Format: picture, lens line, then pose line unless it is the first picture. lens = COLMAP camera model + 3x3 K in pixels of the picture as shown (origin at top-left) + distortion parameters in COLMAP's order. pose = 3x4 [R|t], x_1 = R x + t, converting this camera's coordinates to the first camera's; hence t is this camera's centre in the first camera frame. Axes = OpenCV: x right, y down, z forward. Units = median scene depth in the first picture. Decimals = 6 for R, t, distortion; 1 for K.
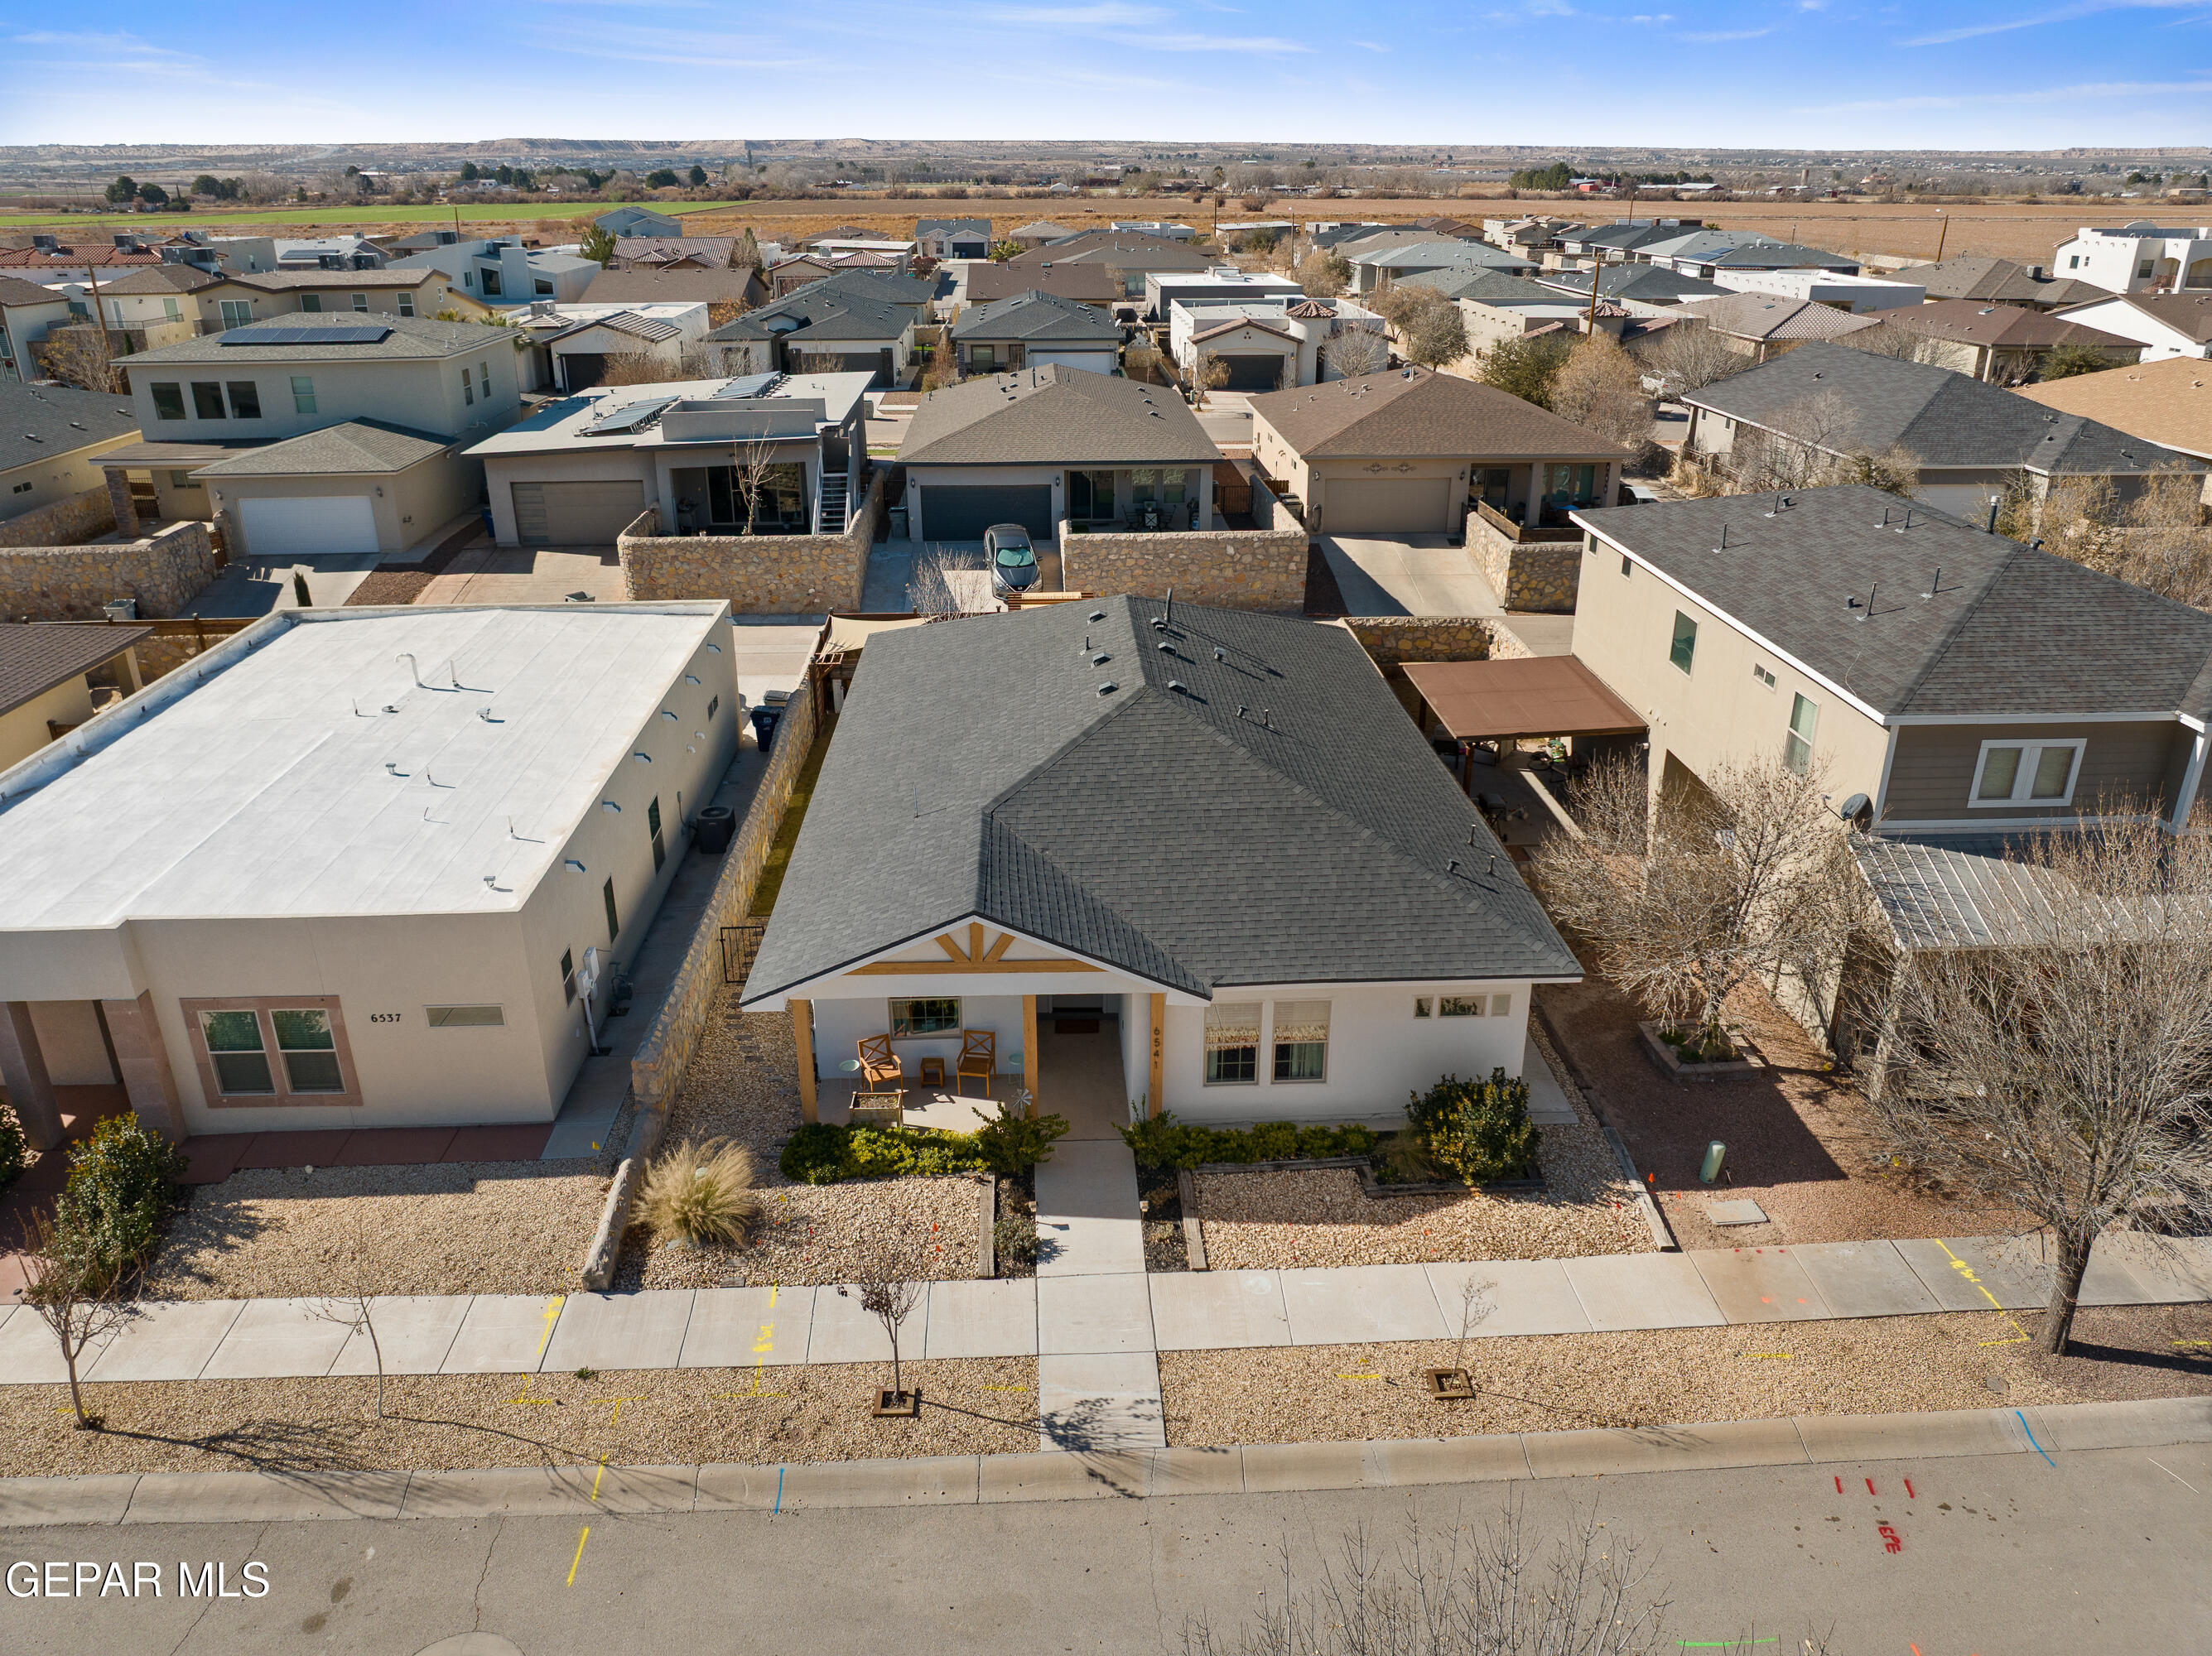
lens RADIAL K [[1569.0, 0, 1114.8], [0, 1569.0, 831.7], [0, 0, 1]] dist [-0.054533, 0.024540]
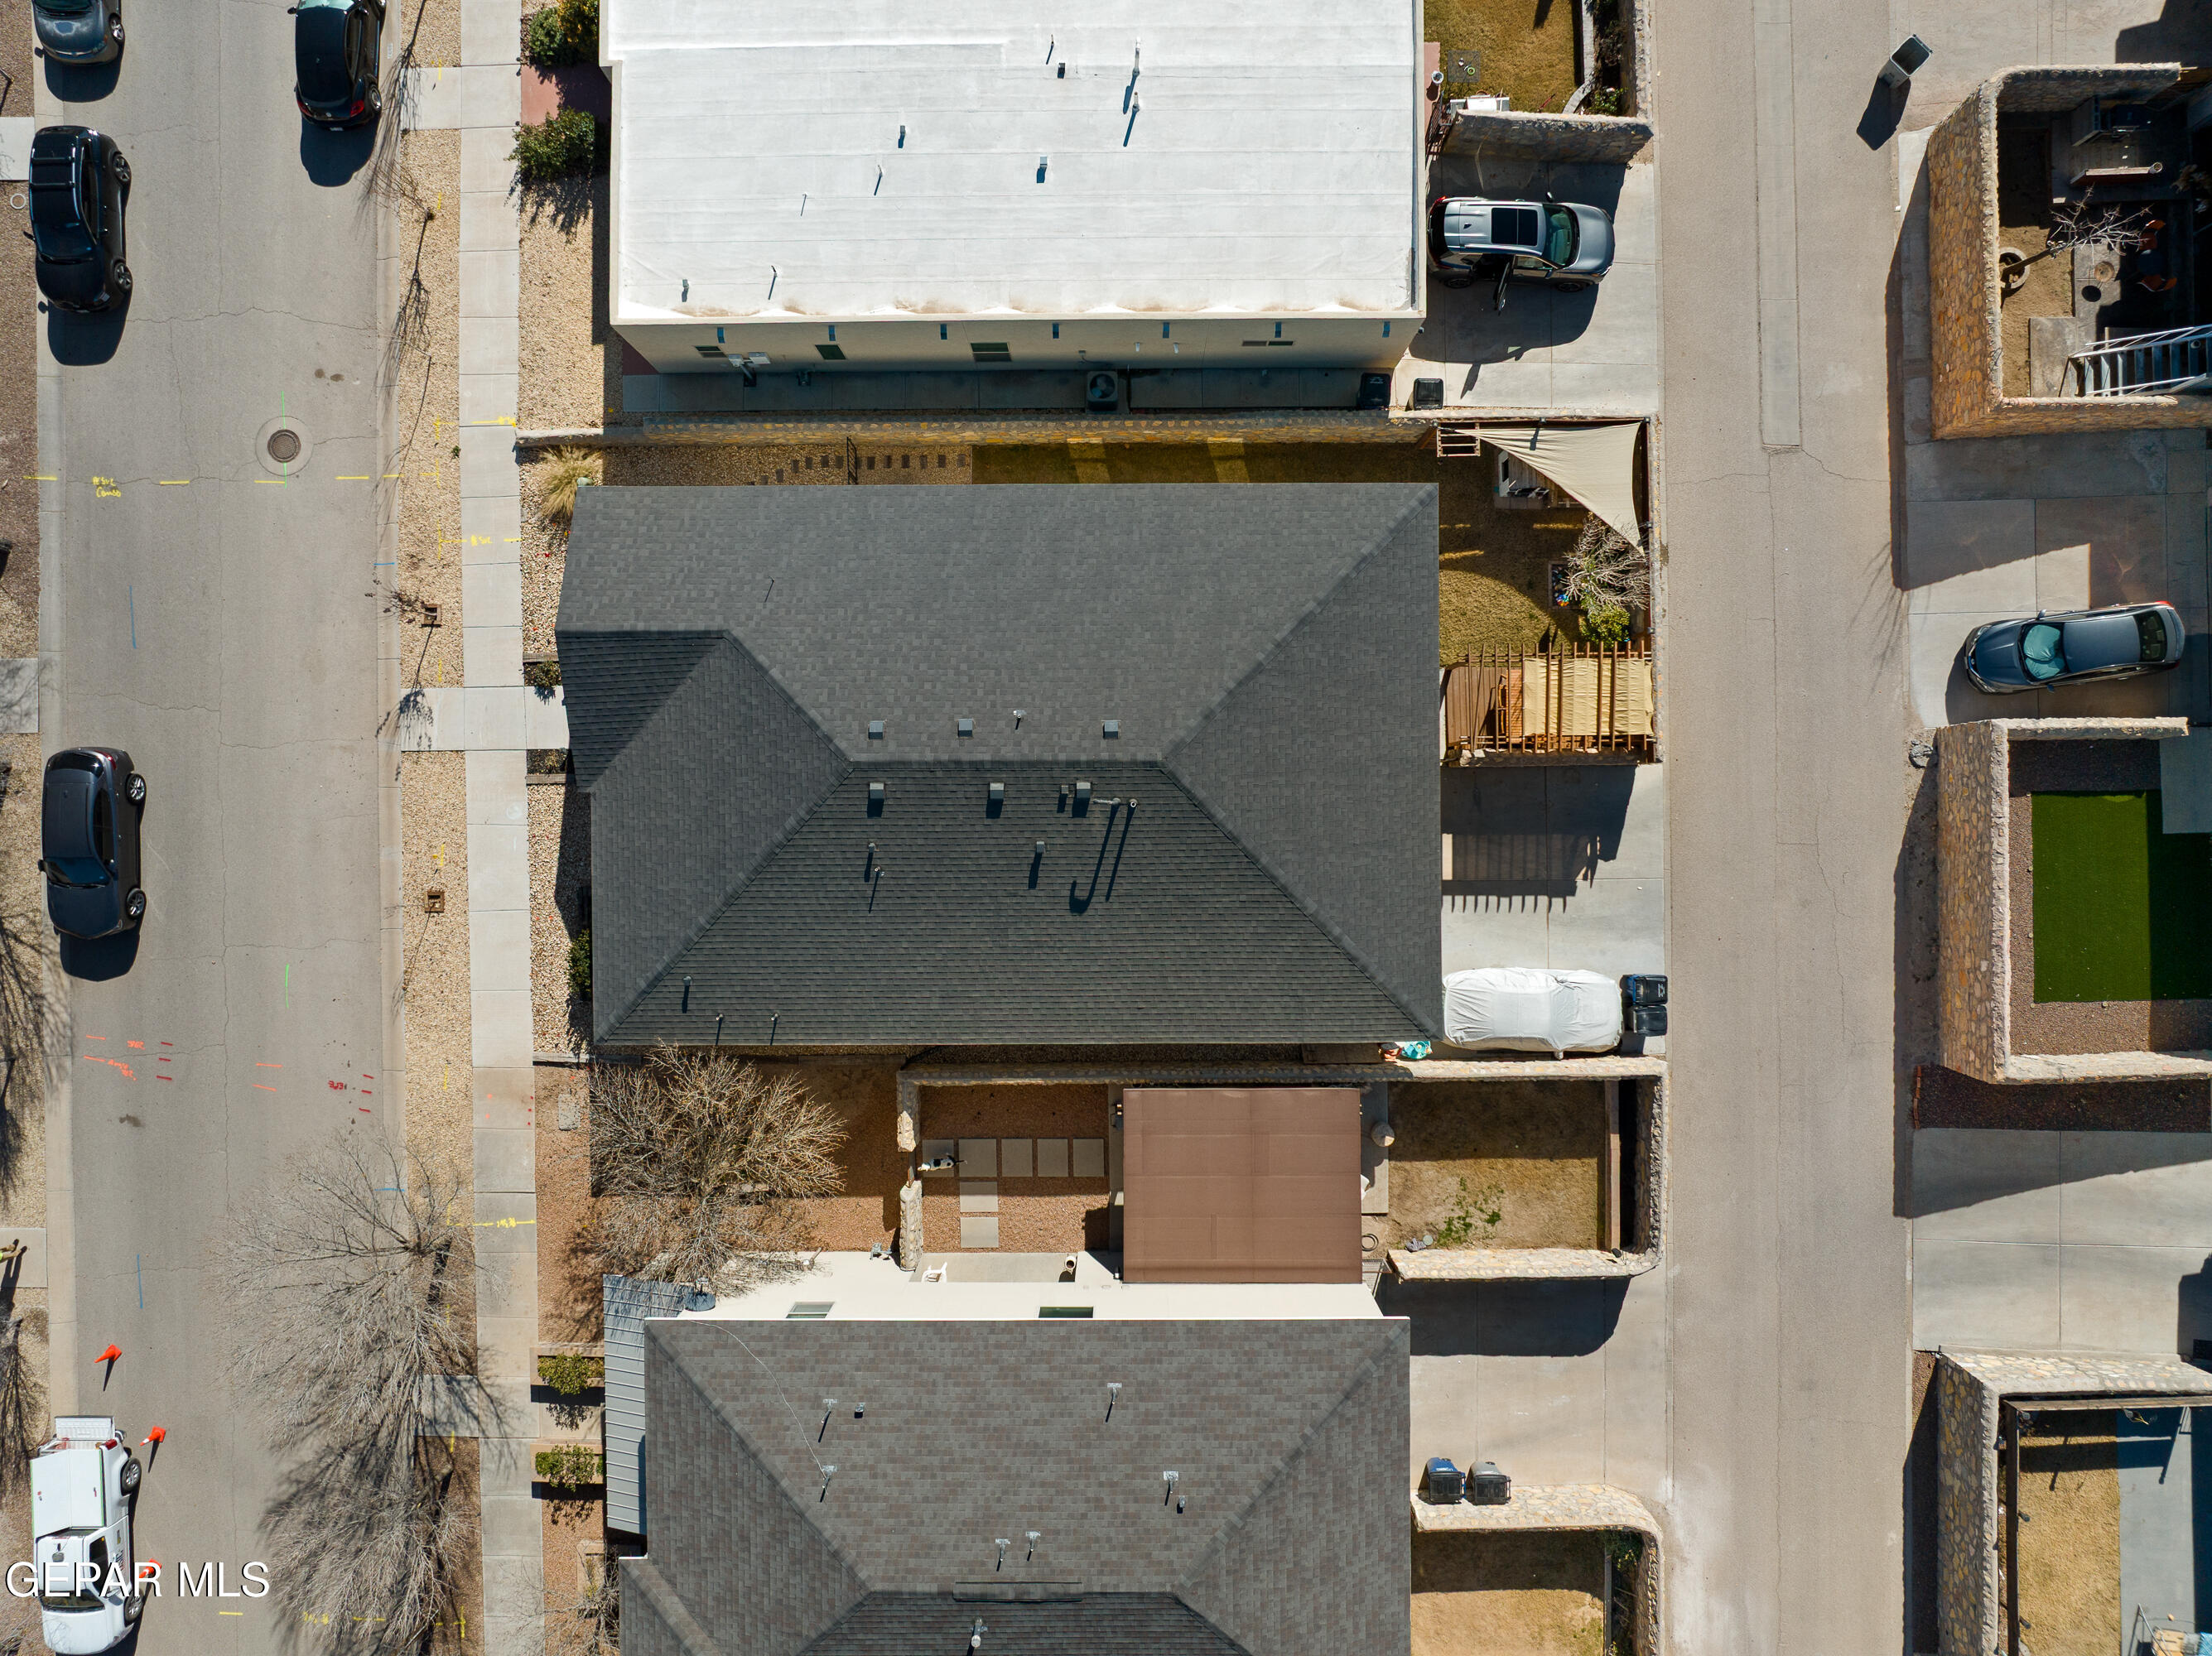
lens RADIAL K [[1562.5, 0, 1106.0], [0, 1562.5, 828.0], [0, 0, 1]] dist [-0.039930, 0.002946]
pose [[-0.049980, 0.998737, -0.005193, 0.035236], [-0.379910, -0.014202, 0.924914, -0.652734], [0.923672, 0.048200, 0.380140, 0.390184]]
